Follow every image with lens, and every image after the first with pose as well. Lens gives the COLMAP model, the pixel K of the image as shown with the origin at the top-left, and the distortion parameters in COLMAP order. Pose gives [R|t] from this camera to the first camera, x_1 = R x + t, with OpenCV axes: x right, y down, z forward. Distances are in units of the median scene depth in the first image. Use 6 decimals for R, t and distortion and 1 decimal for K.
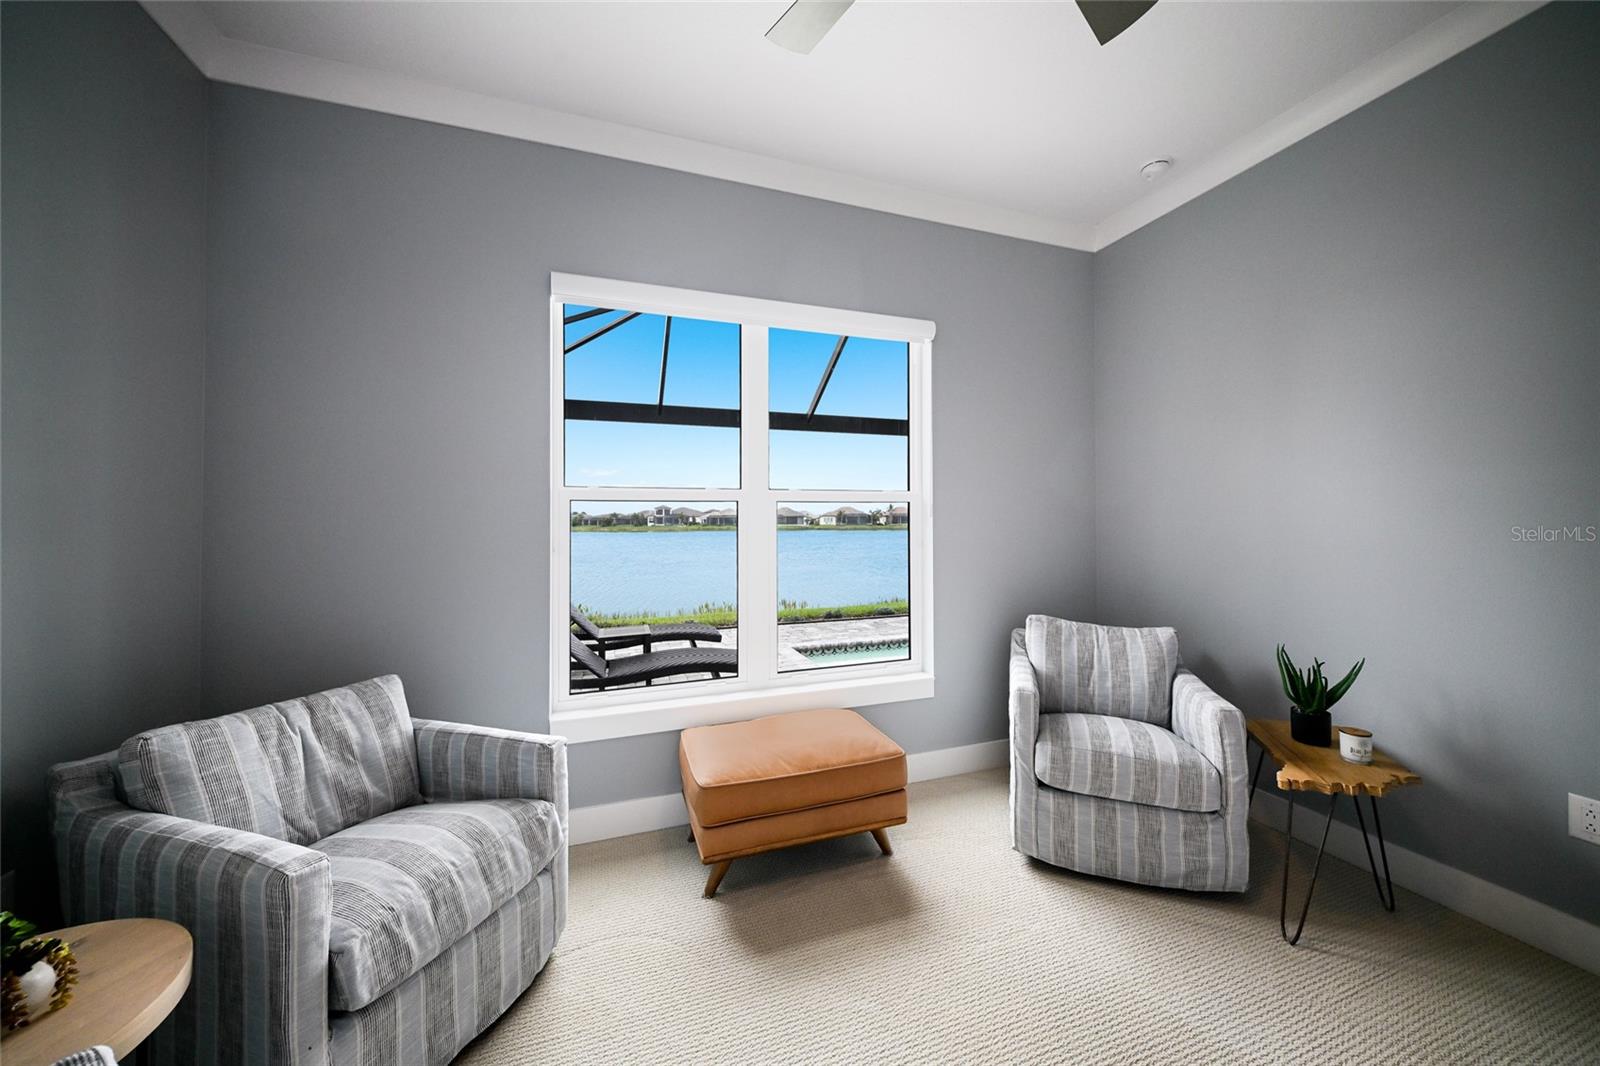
lens RADIAL K [[561.6, 0, 812.5], [0, 561.6, 514.1], [0, 0, 1]] dist [-0.002085, -0.000466]
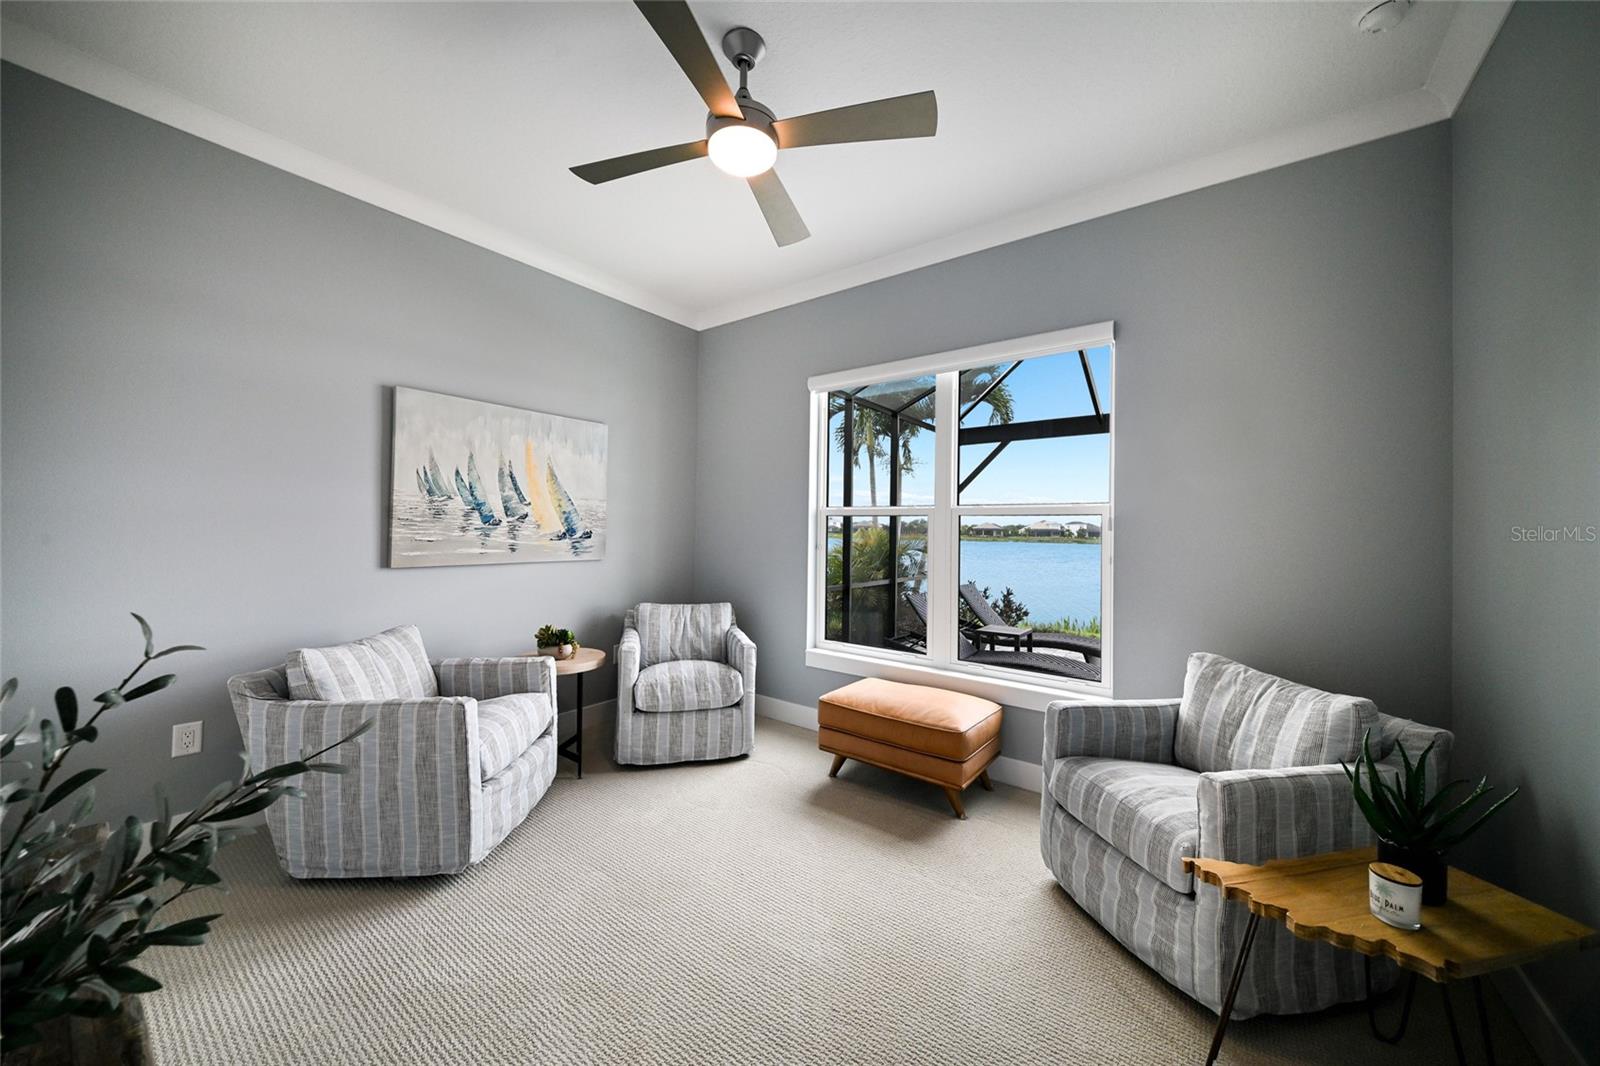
lens RADIAL K [[550.0, 0, 799.8], [0, 550.0, 529.0], [0, 0, 1]] dist [0.003179, -0.000185]
pose [[0.566899, 0.013694, -0.823674, 1.035048], [-0.011899, 0.999894, 0.008434, -0.000864], [0.823701, 0.005020, 0.567002, 0.081223]]
